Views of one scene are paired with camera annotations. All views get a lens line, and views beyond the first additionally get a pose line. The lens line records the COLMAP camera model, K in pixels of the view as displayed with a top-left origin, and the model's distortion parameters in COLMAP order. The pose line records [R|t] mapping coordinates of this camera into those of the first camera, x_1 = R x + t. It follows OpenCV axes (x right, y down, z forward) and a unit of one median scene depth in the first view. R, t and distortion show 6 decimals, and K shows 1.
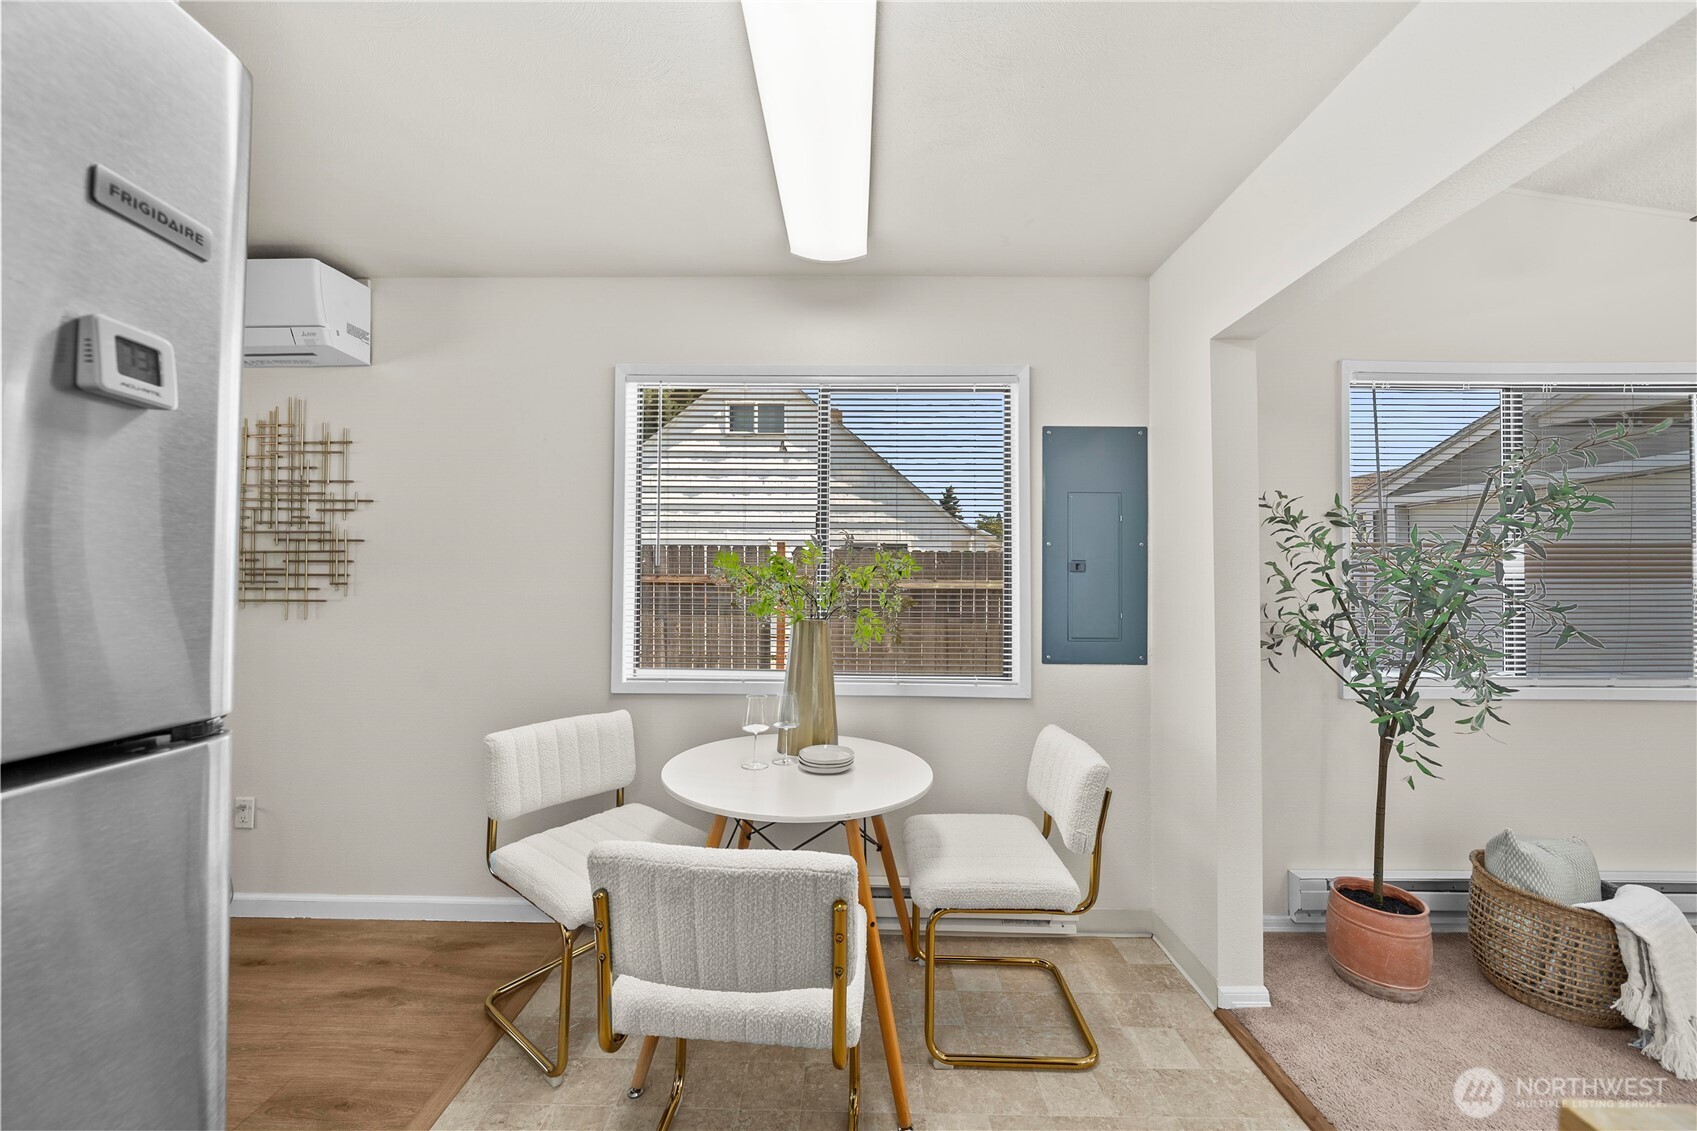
lens RADIAL K [[615.0, 0, 847.6], [0, 615.0, 569.4], [0, 0, 1]] dist [-0.009069, -0.000073]
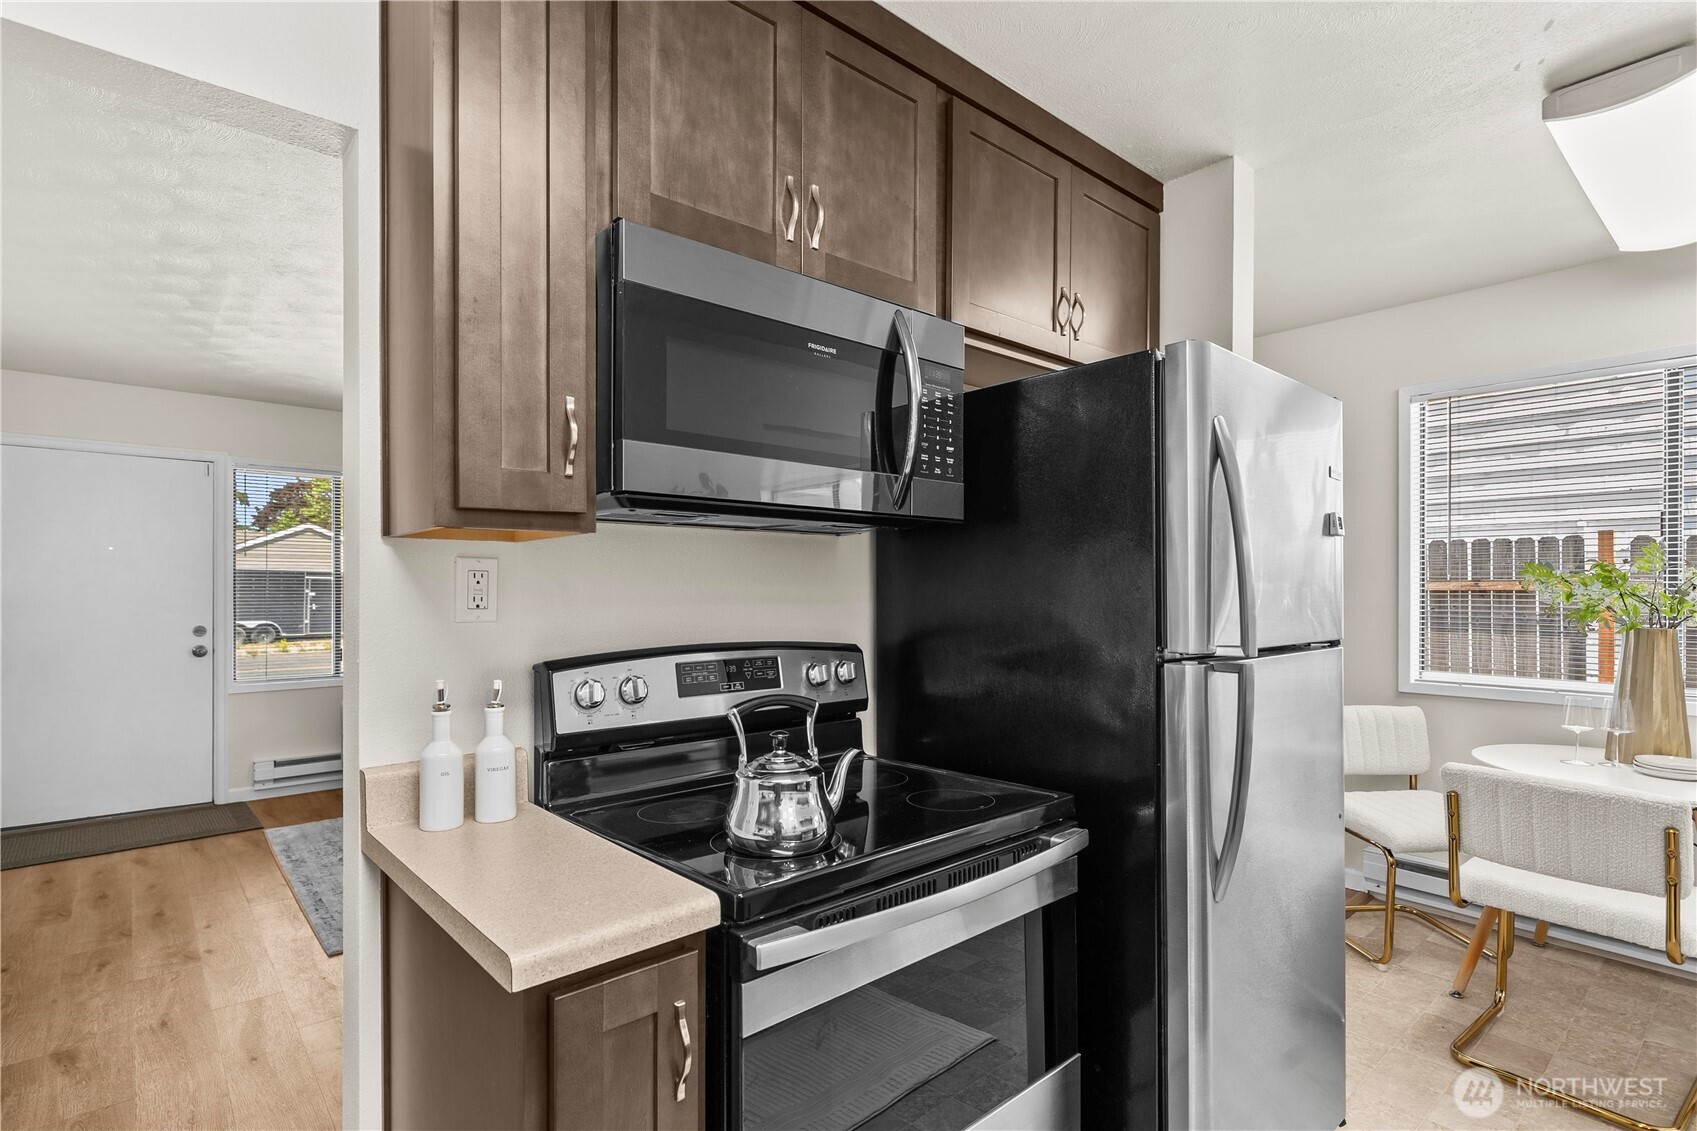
lens RADIAL K [[840.9, 0, 839.2], [0, 840.9, 592.7], [0, 0, 1]] dist [0.004061, 0.001064]
pose [[0.664952, -0.004142, -0.746875, 0.075229], [0.022431, 0.999644, 0.014427, -0.019084], [0.746549, -0.026346, 0.664808, -0.742312]]
